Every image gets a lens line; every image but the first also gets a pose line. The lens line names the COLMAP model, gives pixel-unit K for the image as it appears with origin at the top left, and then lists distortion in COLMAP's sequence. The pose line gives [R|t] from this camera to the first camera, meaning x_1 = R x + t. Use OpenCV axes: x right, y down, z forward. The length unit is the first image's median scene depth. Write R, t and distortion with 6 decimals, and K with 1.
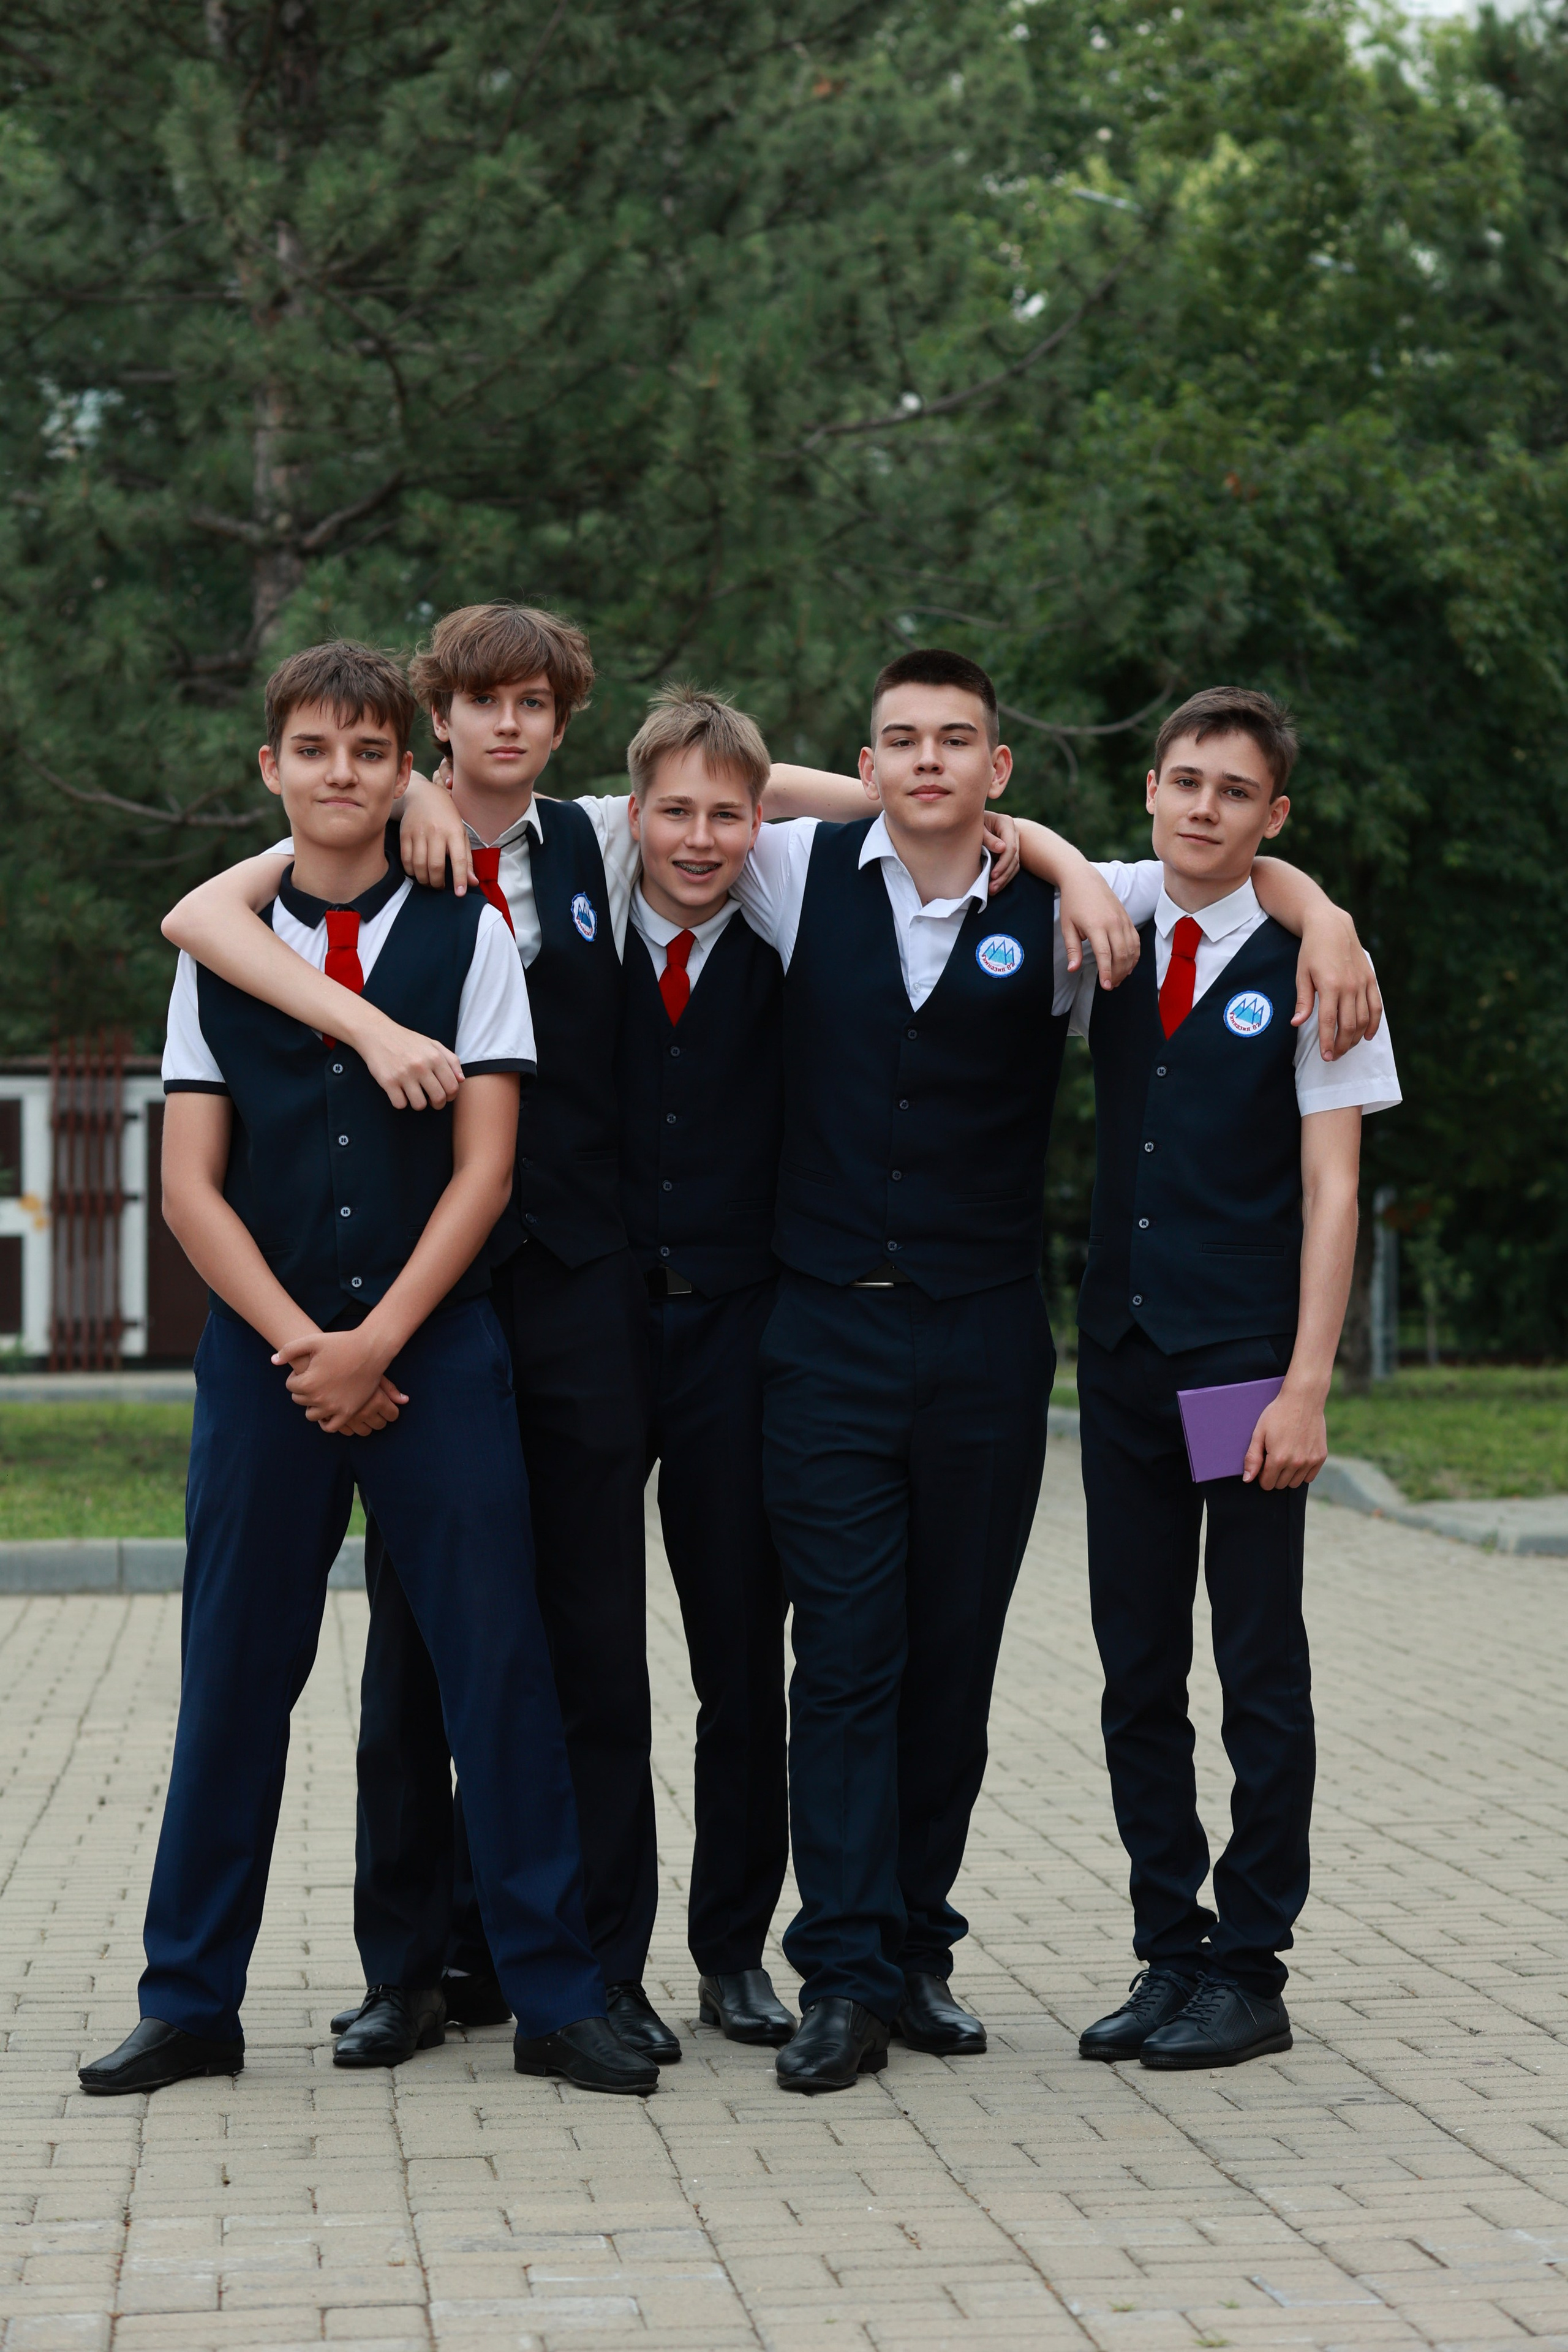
lens RADIAL K [[6419.0, 0, 776.9], [0, 6419.0, 1309.9], [0, 0, 1]] dist [-0.238942, 0.000000]
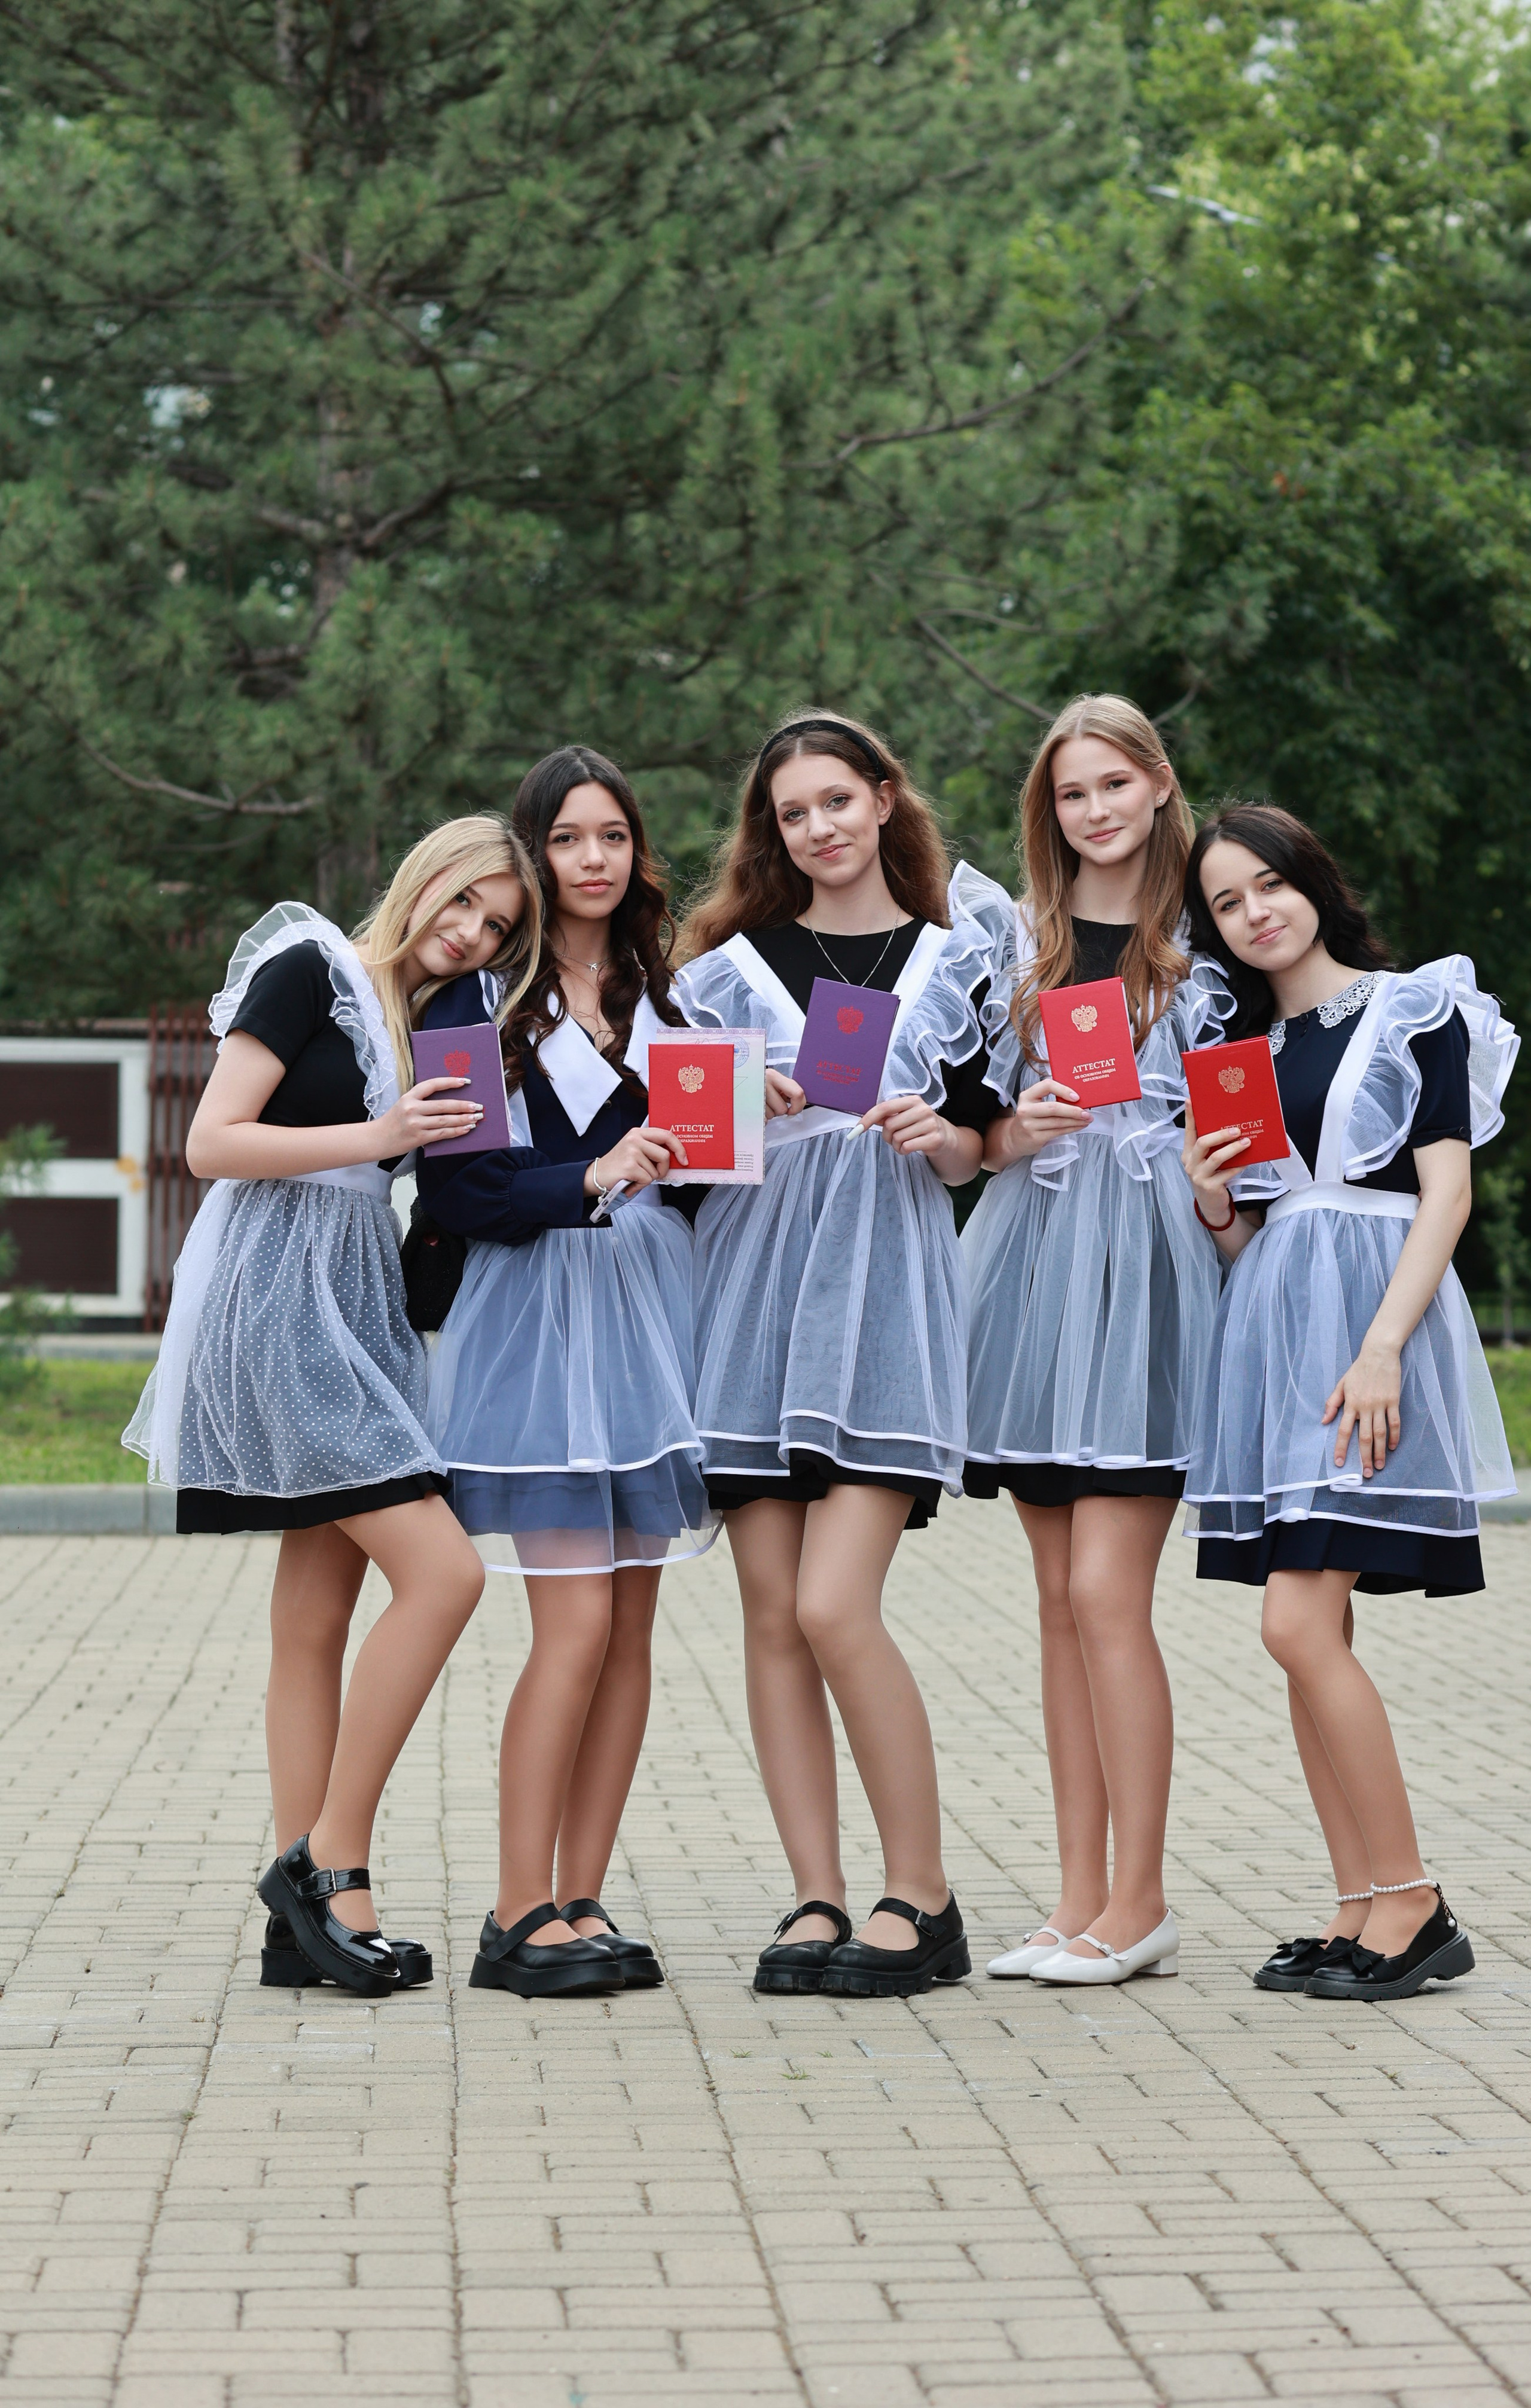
lens RADIAL K [[6942.7, 0, 767.5], [0, 6942.7, 1196.9], [0, 0, 1]] dist [-0.214417, 0.000000]
pose [[0.999243, 0.014435, -0.036123, 0.036110], [-0.014879, 0.999817, -0.012052, -0.000019], [0.035943, 0.012580, 0.999275, -0.134288]]
